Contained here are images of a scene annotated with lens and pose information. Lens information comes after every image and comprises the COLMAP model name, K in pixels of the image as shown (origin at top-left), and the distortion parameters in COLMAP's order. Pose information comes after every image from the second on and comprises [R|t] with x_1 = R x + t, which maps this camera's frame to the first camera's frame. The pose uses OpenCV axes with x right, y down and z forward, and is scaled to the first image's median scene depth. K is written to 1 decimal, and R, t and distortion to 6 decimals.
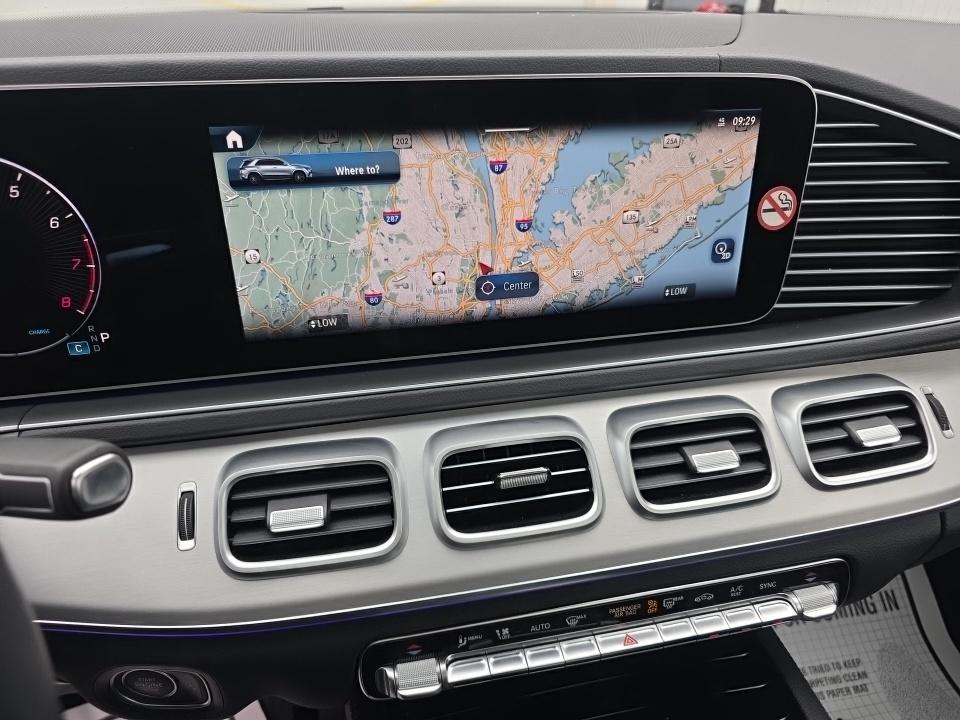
lens RADIAL K [[648.6, 0, 486.0], [0, 648.6, 369.3], [0, 0, 1]] dist [0.045765, -0.046727]
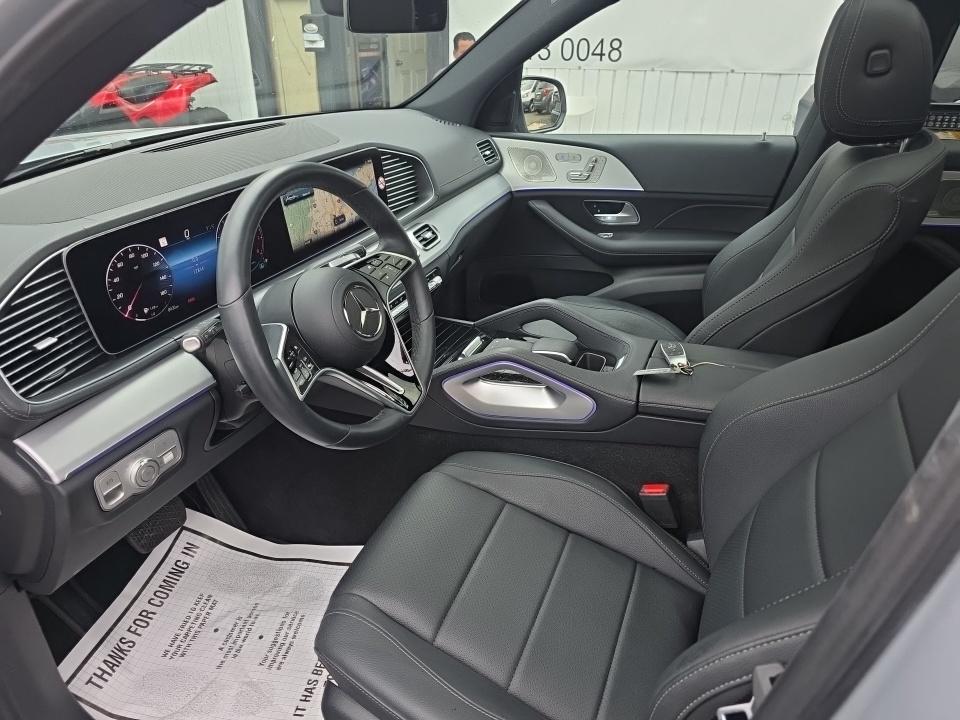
lens RADIAL K [[648.6, 0, 486.7], [0, 648.6, 372.5], [0, 0, 1]] dist [0.045765, -0.046727]
pose [[0.572268, -0.404707, 0.713247, -2.300903], [0.413227, 0.893562, 0.175471, 0.304371], [-0.708345, 0.194317, 0.678593, -1.696129]]
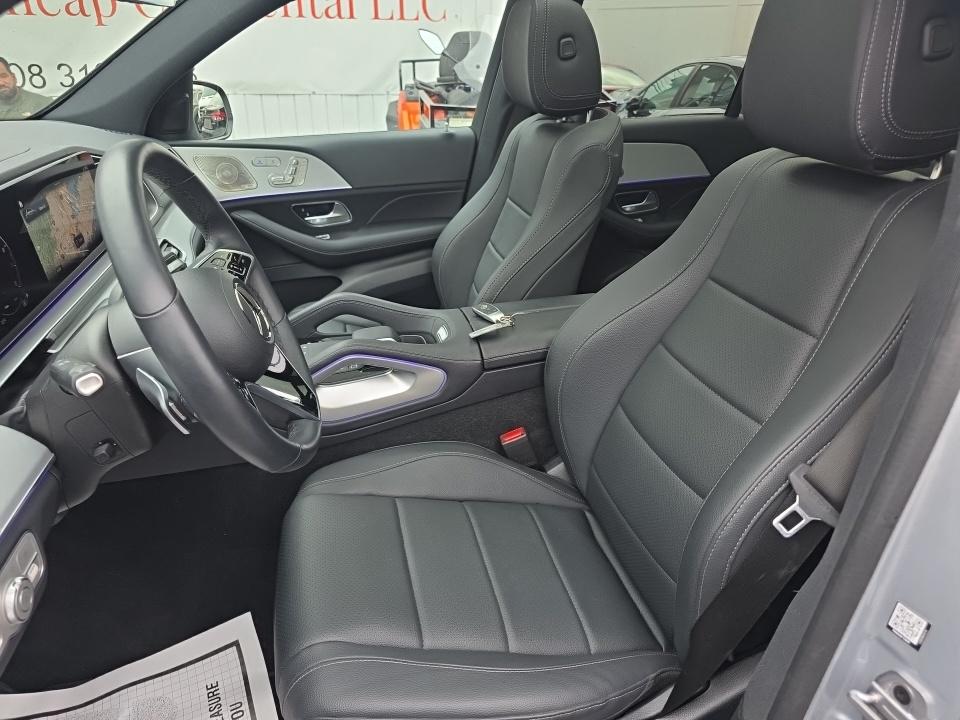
lens RADIAL K [[648.6, 0, 490.6], [0, 648.6, 365.6], [0, 0, 1]] dist [0.045765, -0.046727]
pose [[-0.028163, -0.442161, 0.896493, -2.672288], [0.485534, 0.777894, 0.398920, 0.013550], [-0.873764, 0.446513, 0.192777, -0.743408]]
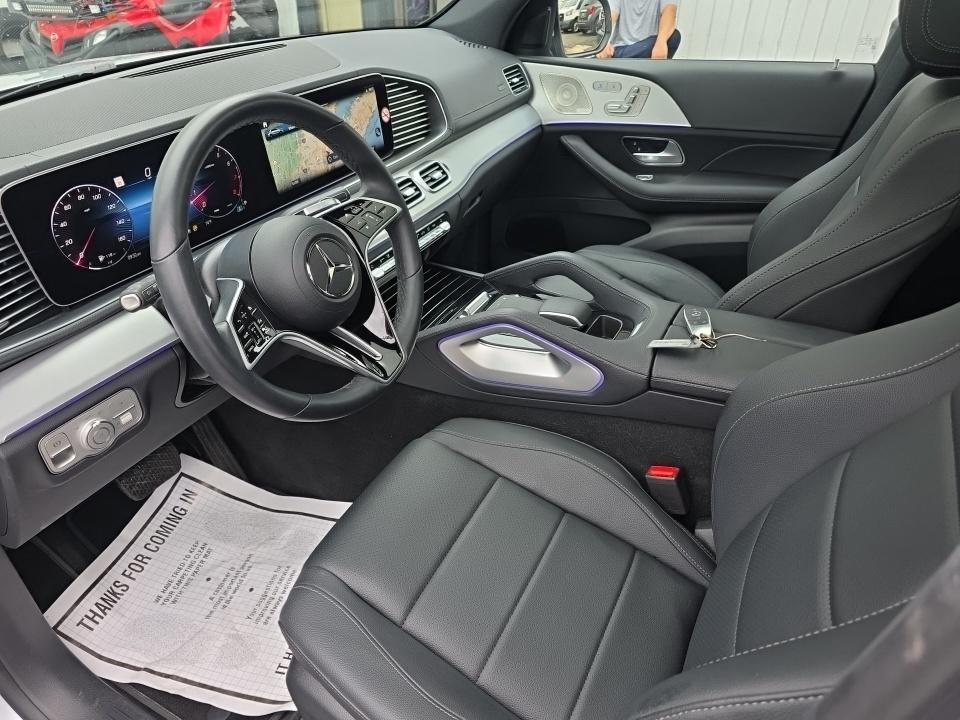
lens RADIAL K [[648.6, 0, 476.6], [0, 648.6, 384.7], [0, 0, 1]] dist [0.045765, -0.046727]
pose [[0.649473, -0.452316, 0.611224, -1.926384], [0.391284, 0.888045, 0.241398, 0.346587], [-0.651983, 0.082381, 0.753745, -1.678161]]
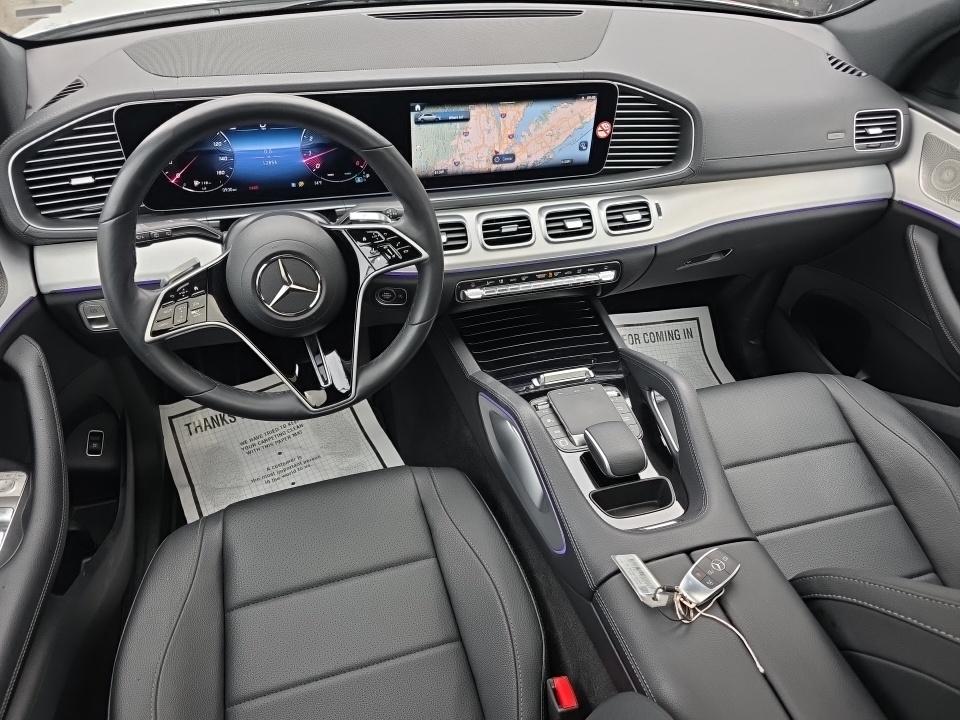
lens RADIAL K [[648.6, 0, 476.7], [0, 648.6, 373.4], [0, 0, 1]] dist [0.045765, -0.046727]
pose [[0.996287, -0.008038, 0.085714, -0.333565], [-0.012496, 0.971584, 0.236364, 0.104698], [-0.085178, -0.236558, 0.967877, -1.914645]]
